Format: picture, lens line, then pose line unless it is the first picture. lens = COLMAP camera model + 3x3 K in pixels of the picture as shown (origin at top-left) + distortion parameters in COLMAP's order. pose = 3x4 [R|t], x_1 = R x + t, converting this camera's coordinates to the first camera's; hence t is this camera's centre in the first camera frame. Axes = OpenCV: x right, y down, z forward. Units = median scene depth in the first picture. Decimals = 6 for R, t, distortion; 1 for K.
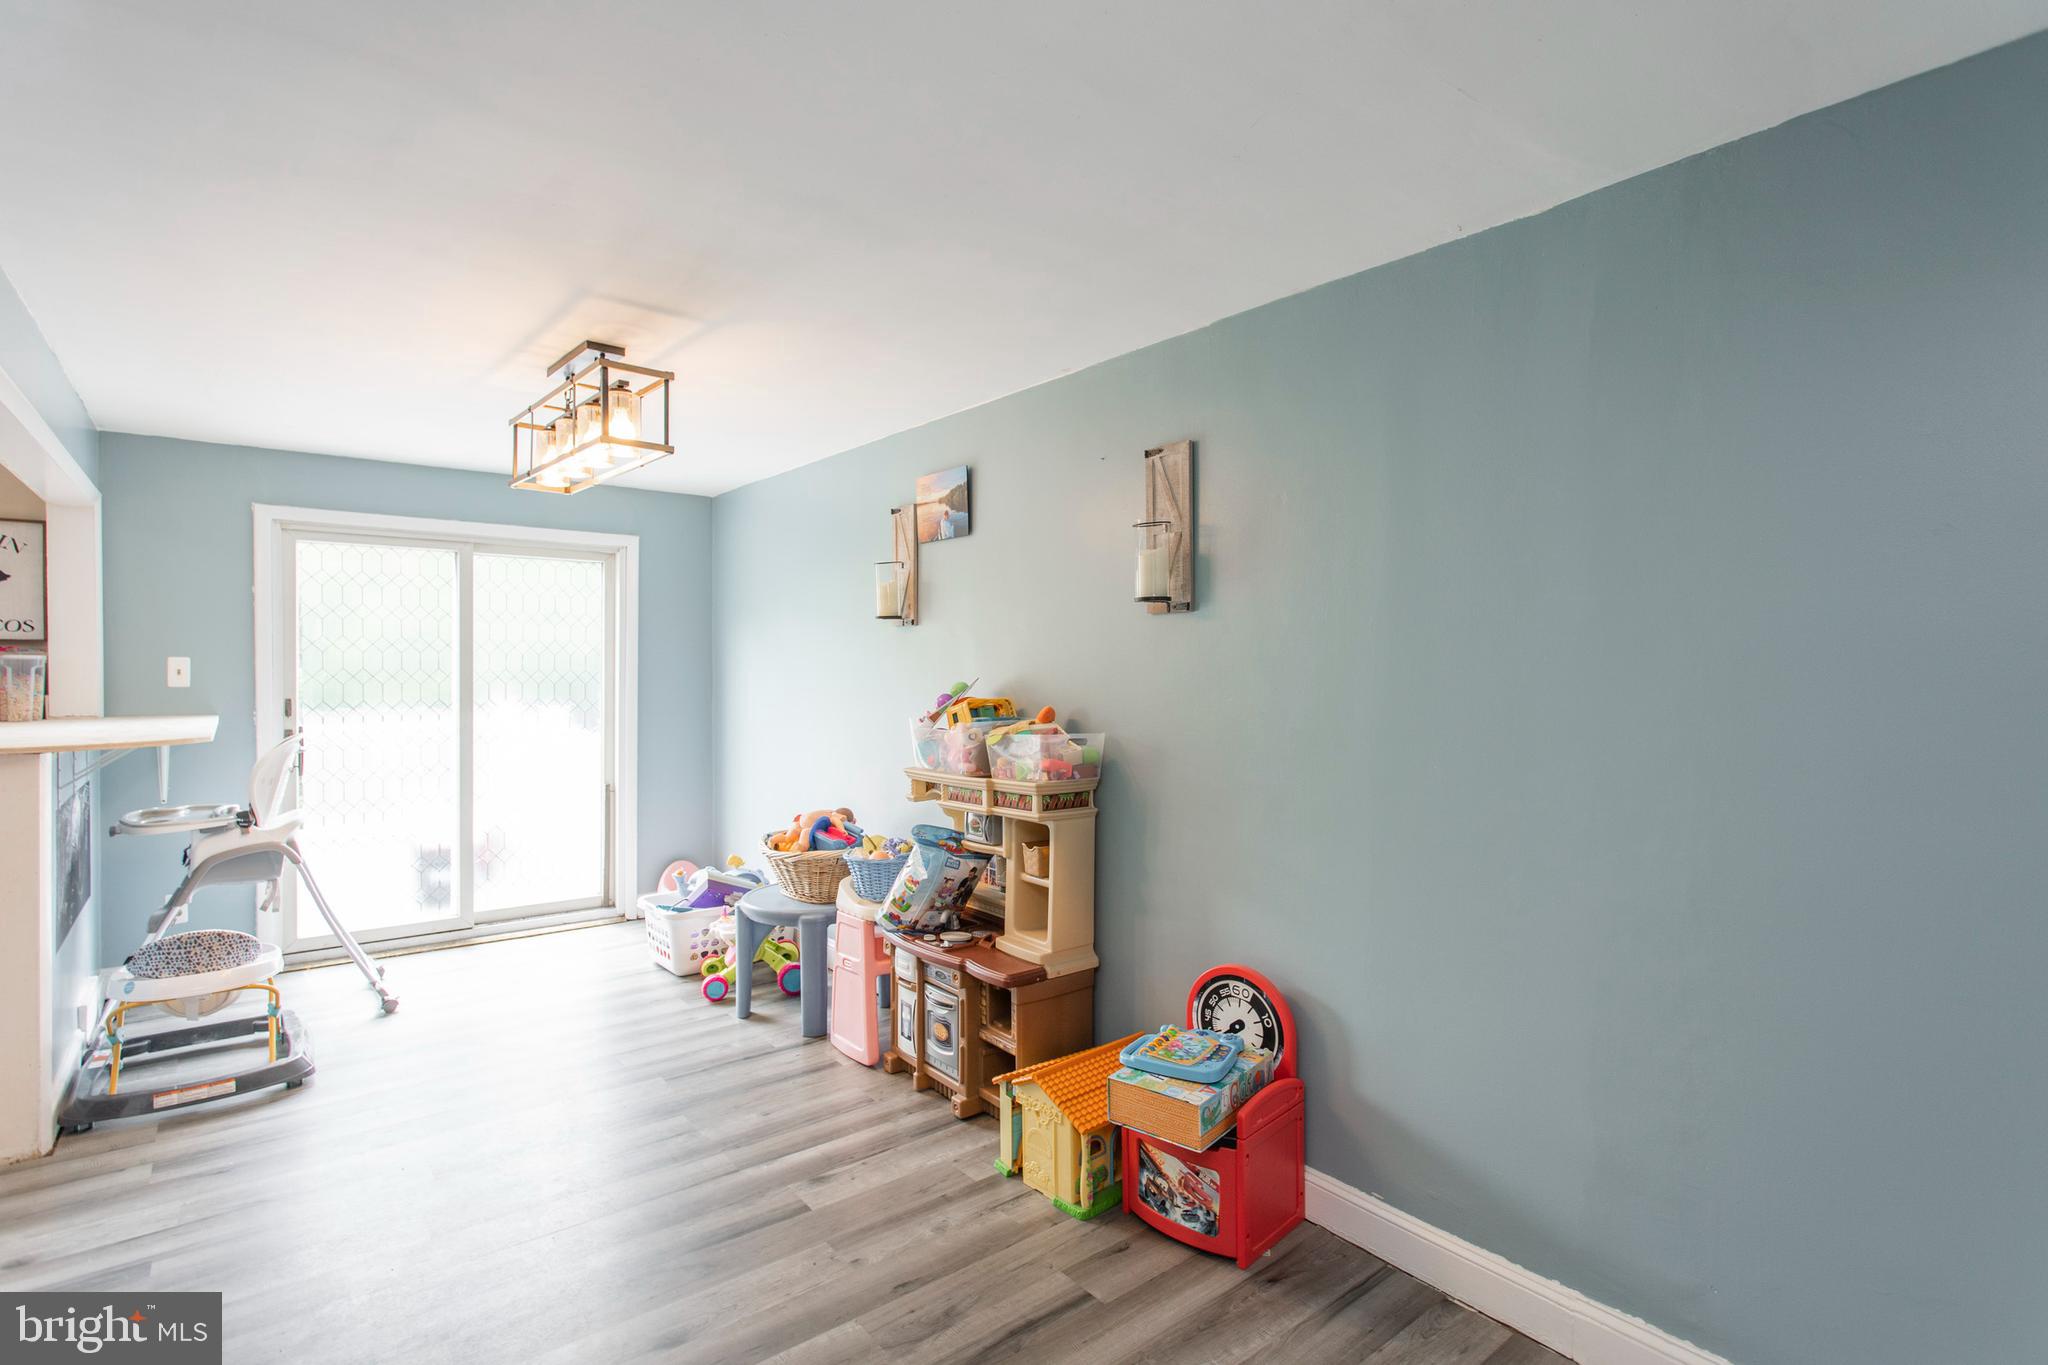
lens RADIAL K [[982.4, 0, 1023.0], [0, 982.4, 665.5], [0, 0, 1]] dist [0.000212, 0.001407]
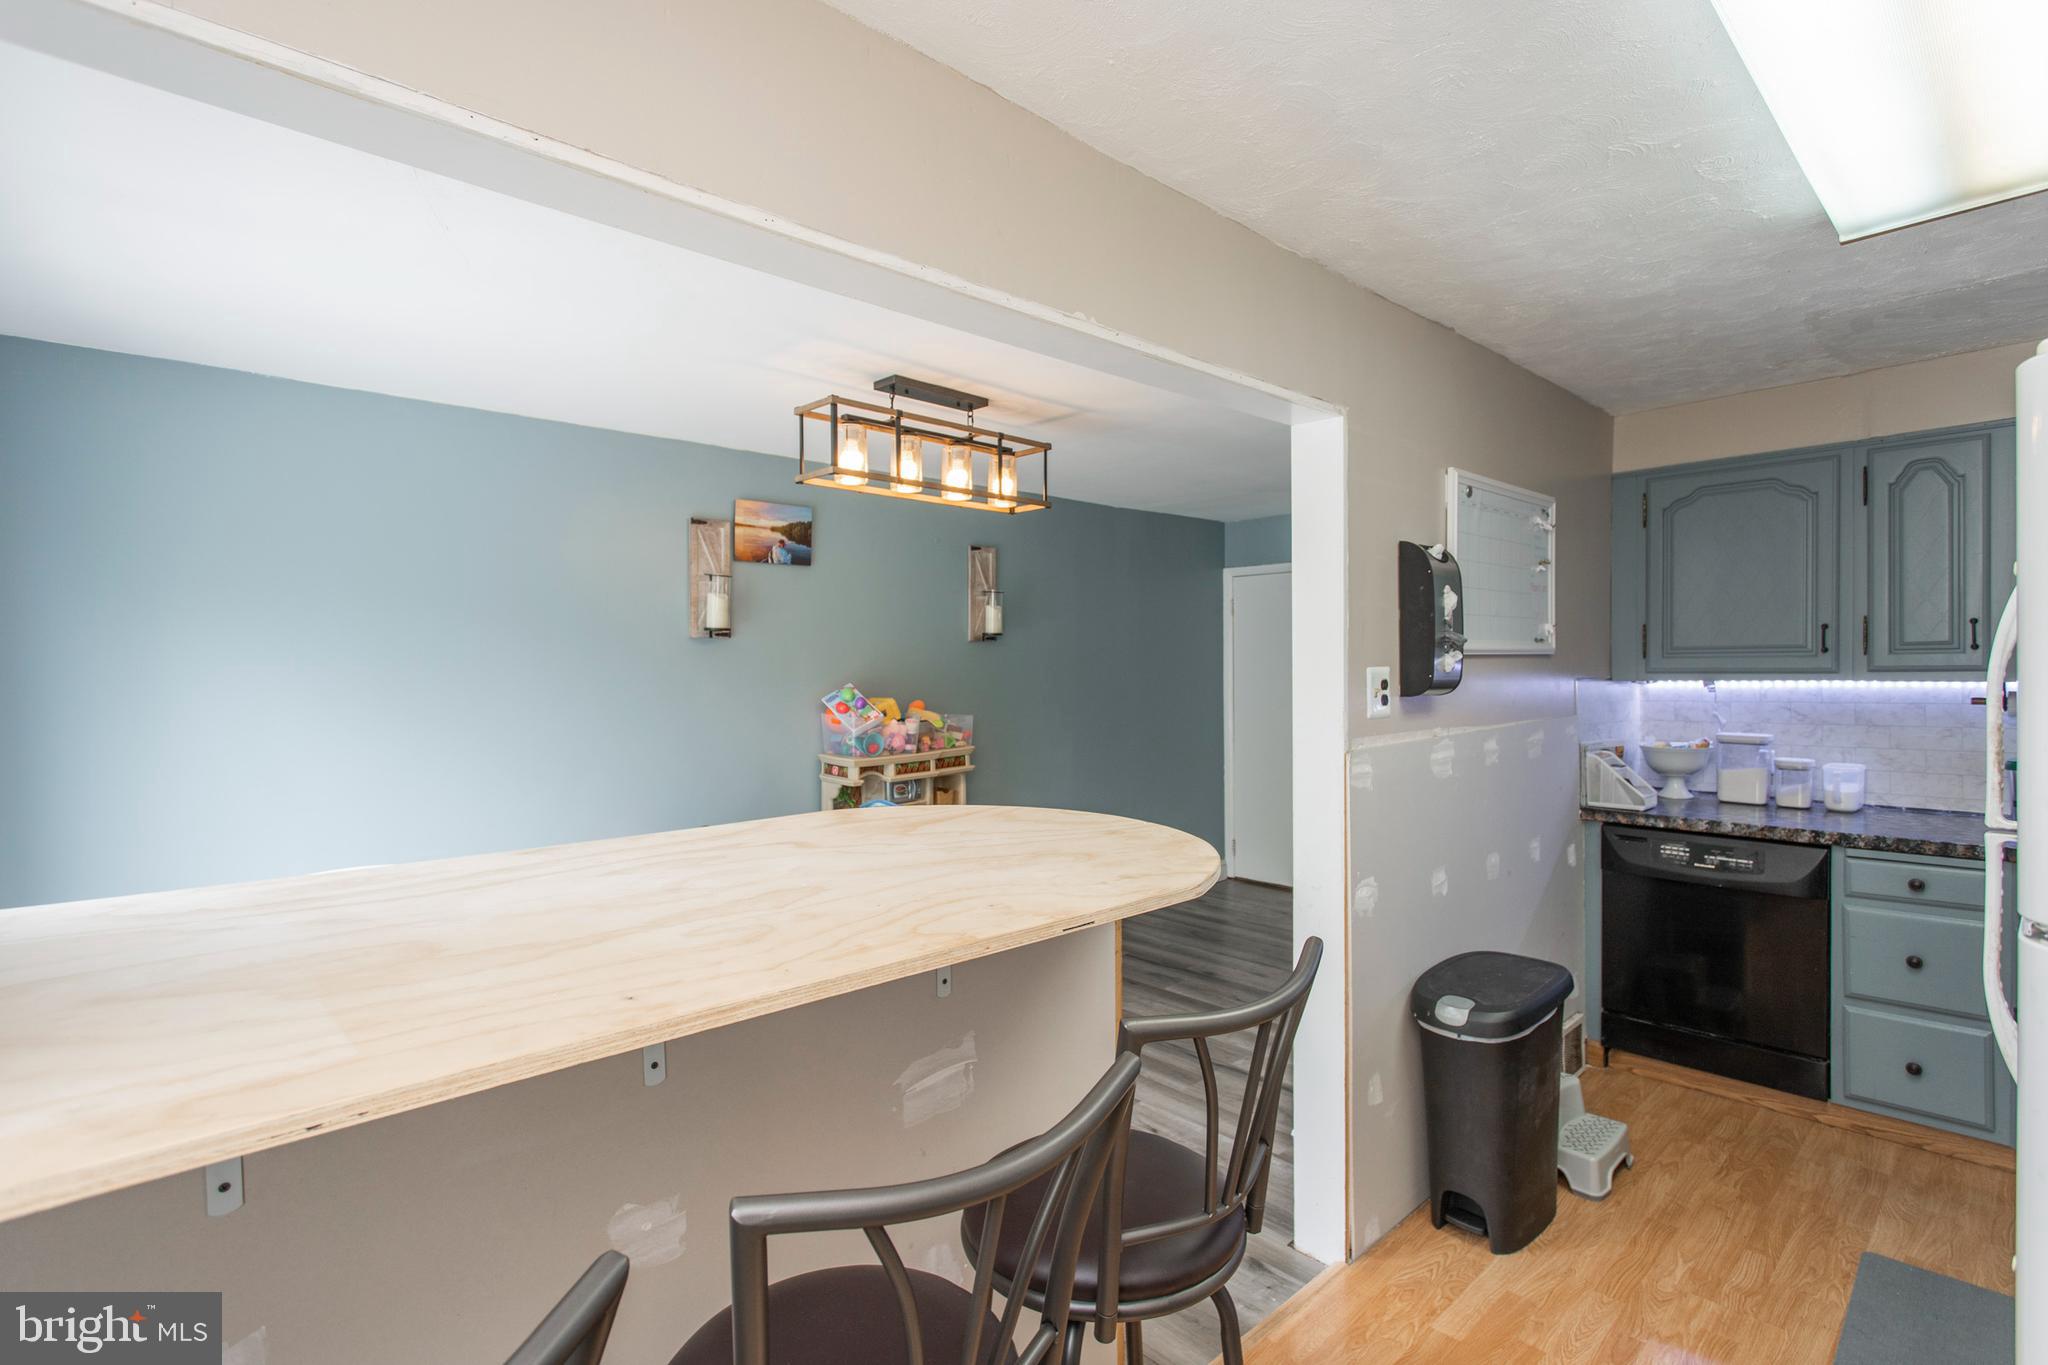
lens RADIAL K [[982.4, 0, 1028.7], [0, 982.4, 678.6], [0, 0, 1]] dist [0.000212, 0.001407]
pose [[-0.076100, -0.022192, 0.996853, -1.243474], [0.007531, 0.999711, 0.022830, -0.019149], [-0.997072, 0.009244, -0.075911, 0.800118]]
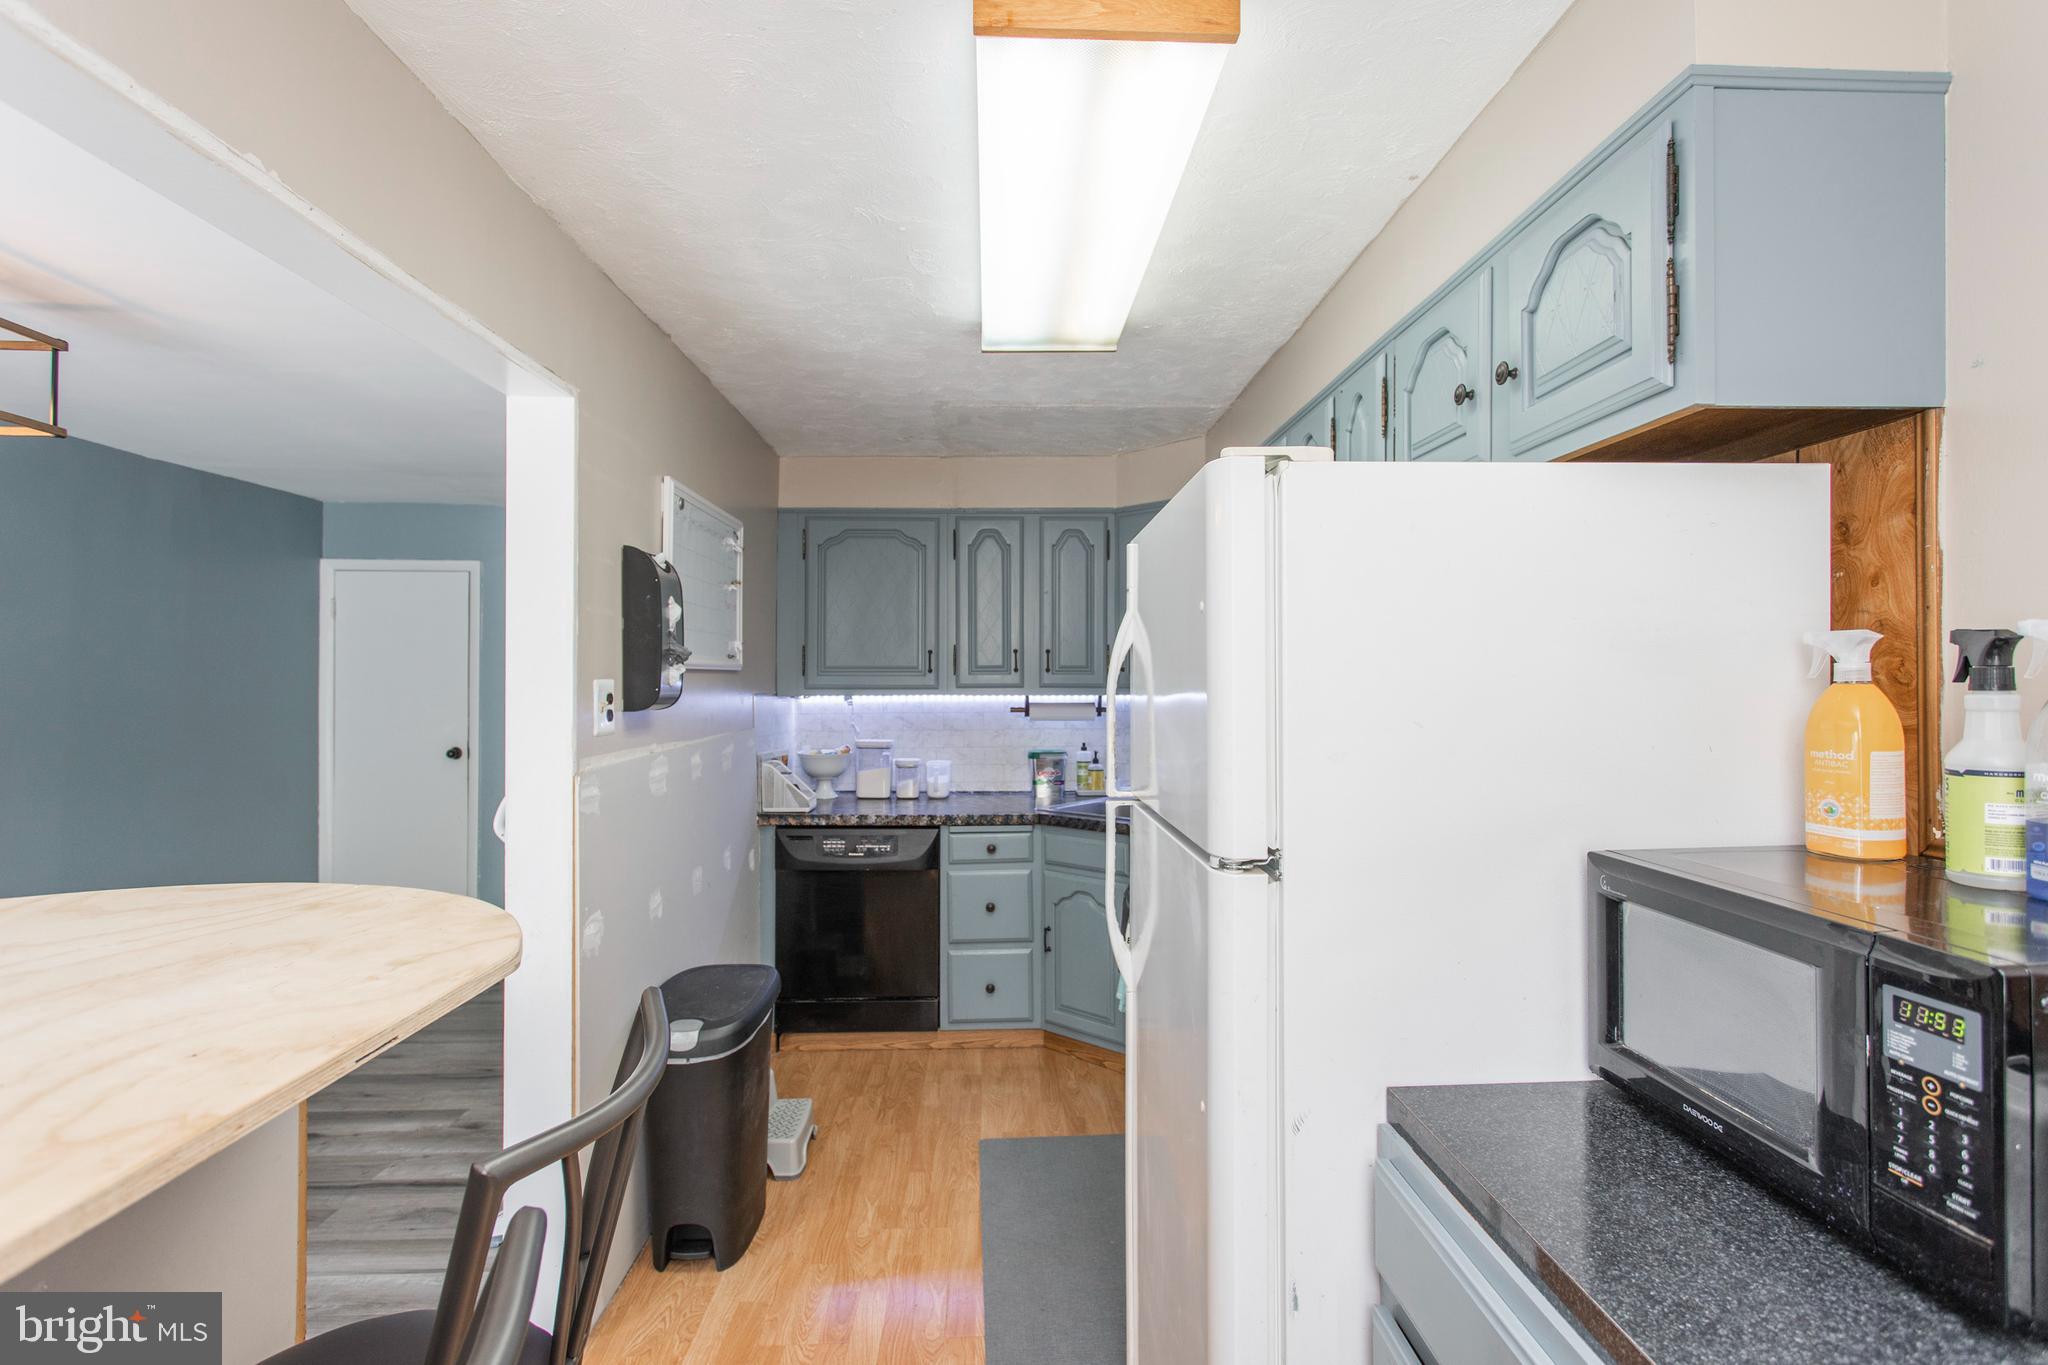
lens RADIAL K [[982.4, 0, 1033.8], [0, 982.4, 677.6], [0, 0, 1]] dist [0.000212, 0.001407]
pose [[-0.805692, -0.007935, 0.592281, -1.175926], [-0.008926, 0.999959, 0.001255, -0.014461], [-0.592267, -0.004275, -0.805731, 0.844691]]
